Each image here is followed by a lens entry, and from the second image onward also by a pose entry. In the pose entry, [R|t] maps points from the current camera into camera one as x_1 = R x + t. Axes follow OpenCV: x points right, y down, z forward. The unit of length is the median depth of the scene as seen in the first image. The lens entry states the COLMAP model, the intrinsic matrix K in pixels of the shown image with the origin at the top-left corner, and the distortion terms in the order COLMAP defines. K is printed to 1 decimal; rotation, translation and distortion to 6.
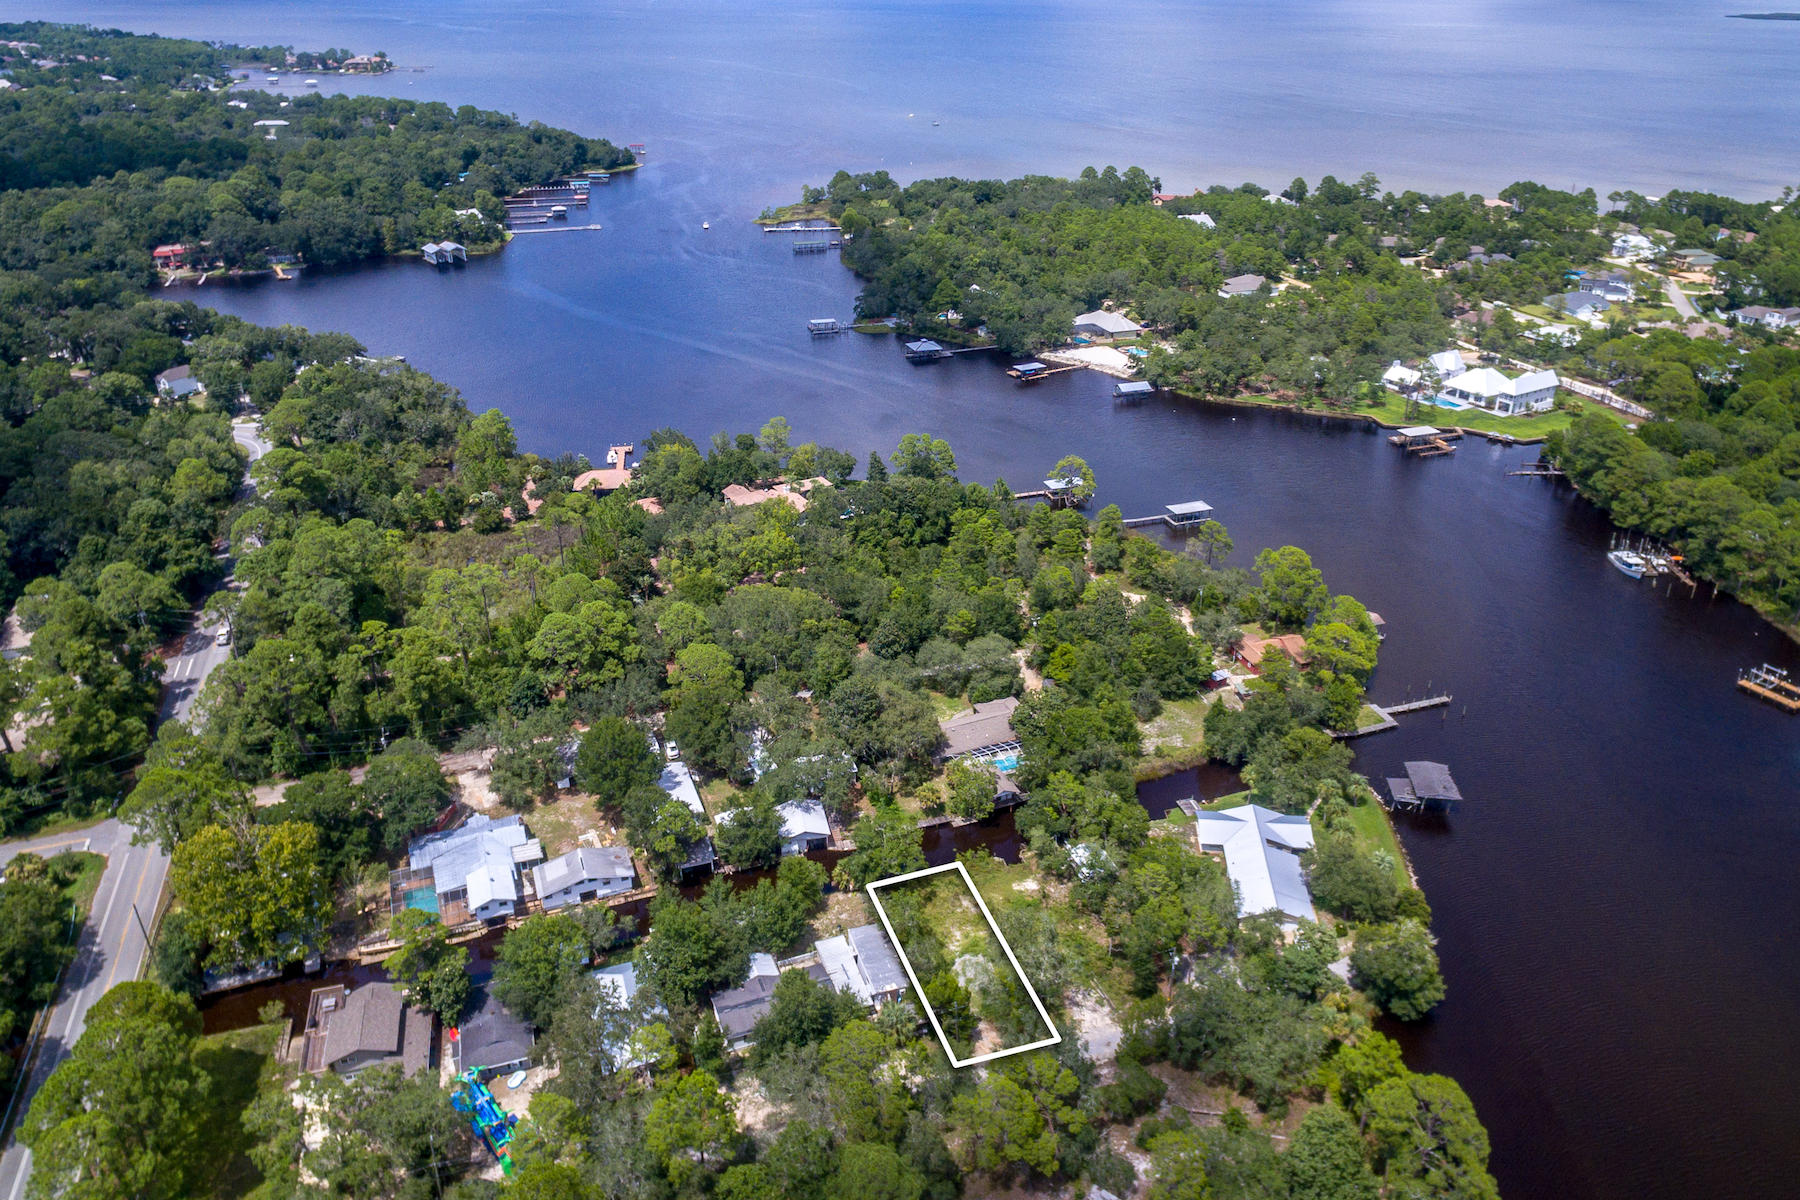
lens RADIAL K [[1211.6, 0, 928.5], [0, 1211.6, 602.5], [0, 0, 1]] dist [0.004916, -0.005906]
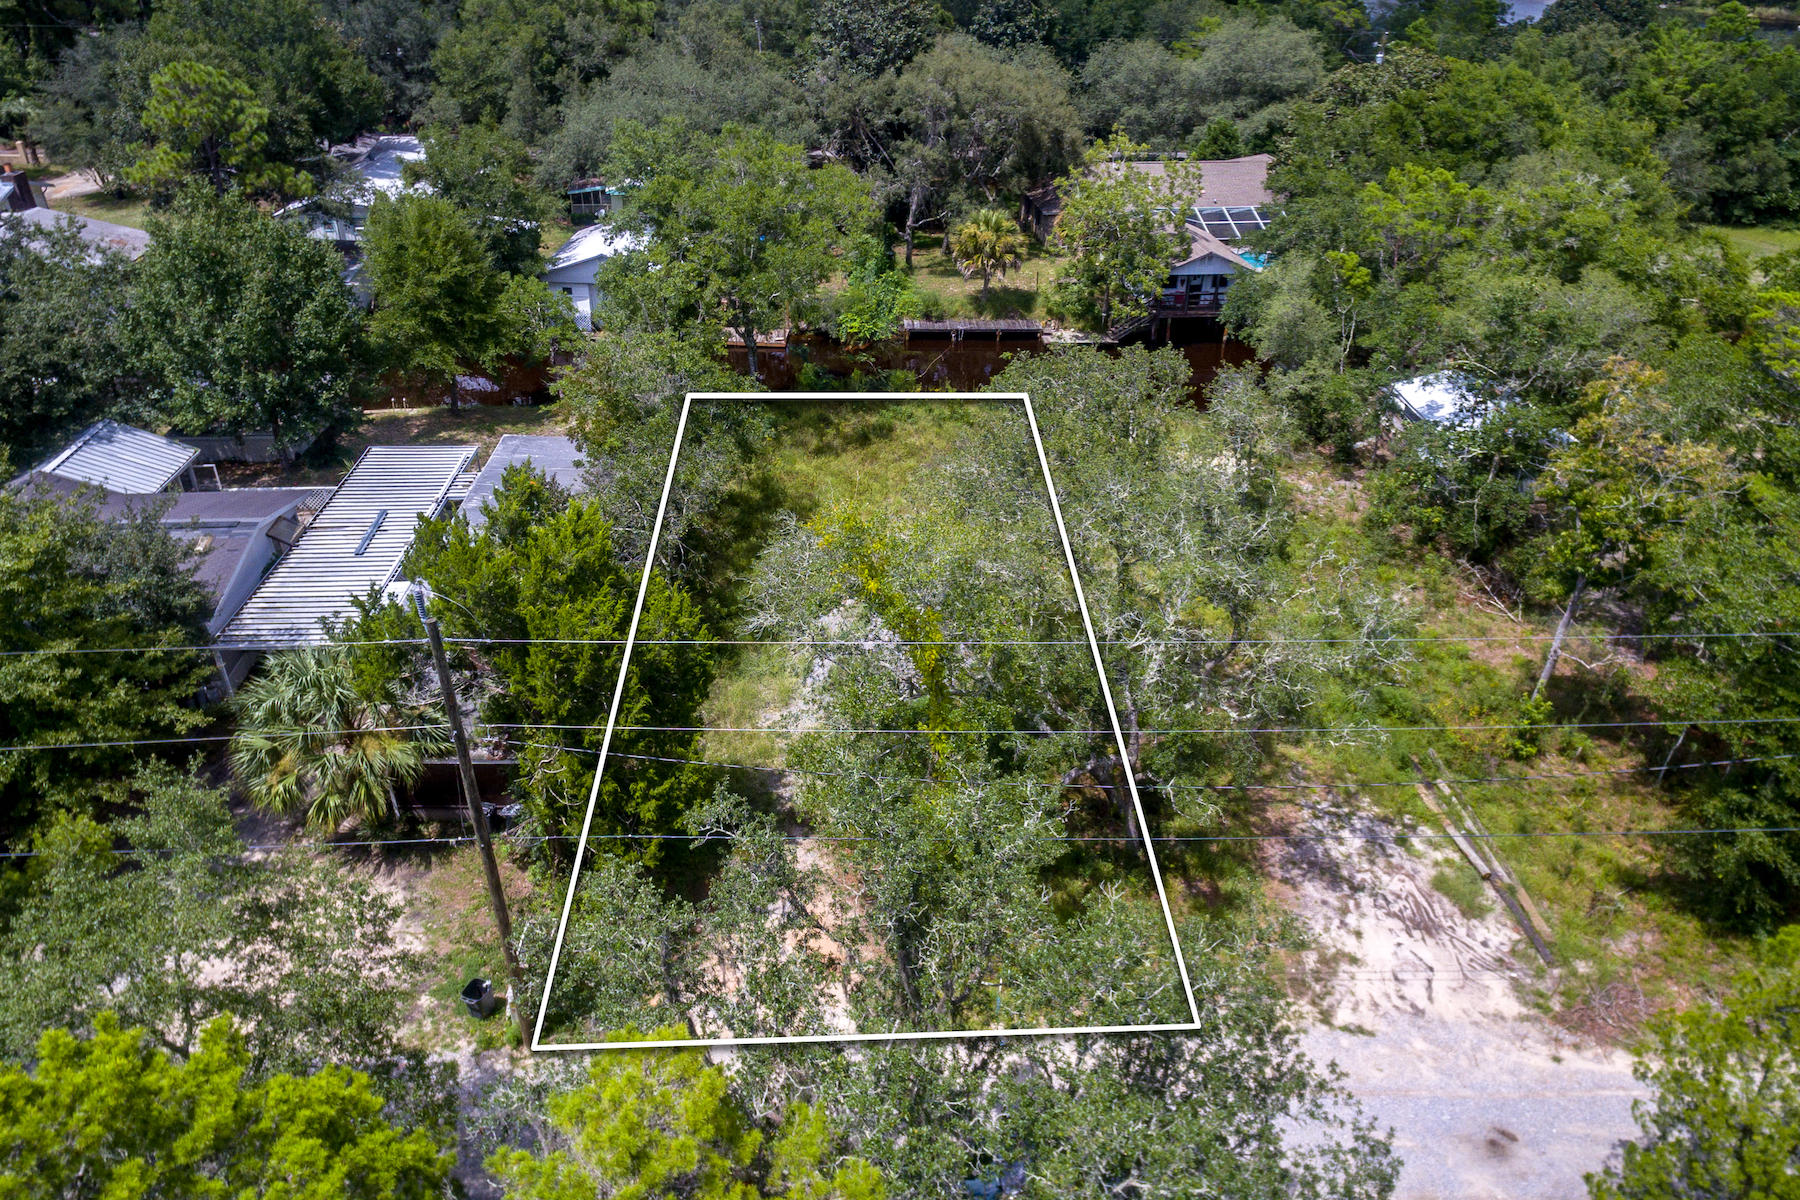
lens RADIAL K [[1196.4, 0, 870.7], [0, 1196.4, 608.4], [0, 0, 1]] dist [0.003649, 0.002628]
pose [[0.946519, 0.171998, -0.272979, 0.058319], [-0.145545, 0.982701, 0.114518, 0.165215], [0.287954, -0.068663, 0.955179, 0.474086]]
